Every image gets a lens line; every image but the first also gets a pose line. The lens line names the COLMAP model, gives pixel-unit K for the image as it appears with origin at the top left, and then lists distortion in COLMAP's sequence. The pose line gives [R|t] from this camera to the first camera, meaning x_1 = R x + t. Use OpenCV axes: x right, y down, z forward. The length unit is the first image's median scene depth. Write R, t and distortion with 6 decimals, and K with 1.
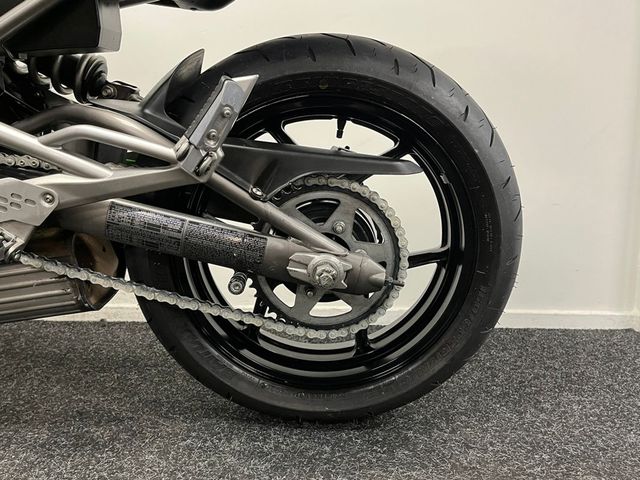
lens RADIAL K [[540.0, 0, 313.5], [0, 540.0, 240.2], [0, 0, 1]] dist [0.042237, -0.015784]
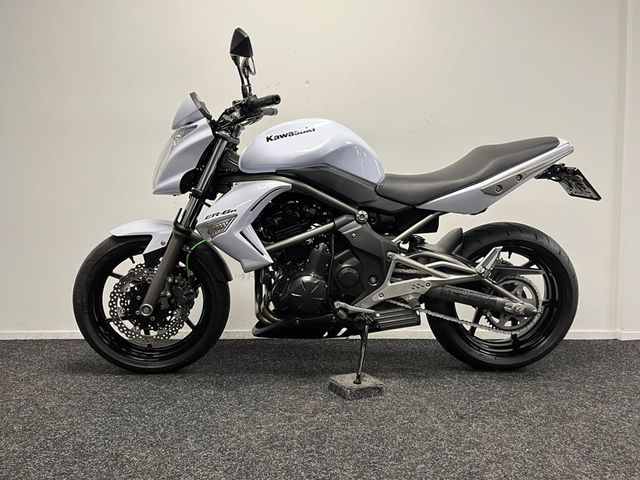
lens RADIAL K [[540.0, 0, 315.4], [0, 540.0, 240.4], [0, 0, 1]] dist [0.042237, -0.015784]
pose [[0.998637, -0.007179, 0.051694, -1.123382], [0.011387, 0.996601, -0.081588, -0.077107], [-0.050933, 0.082065, 0.995325, -1.740832]]
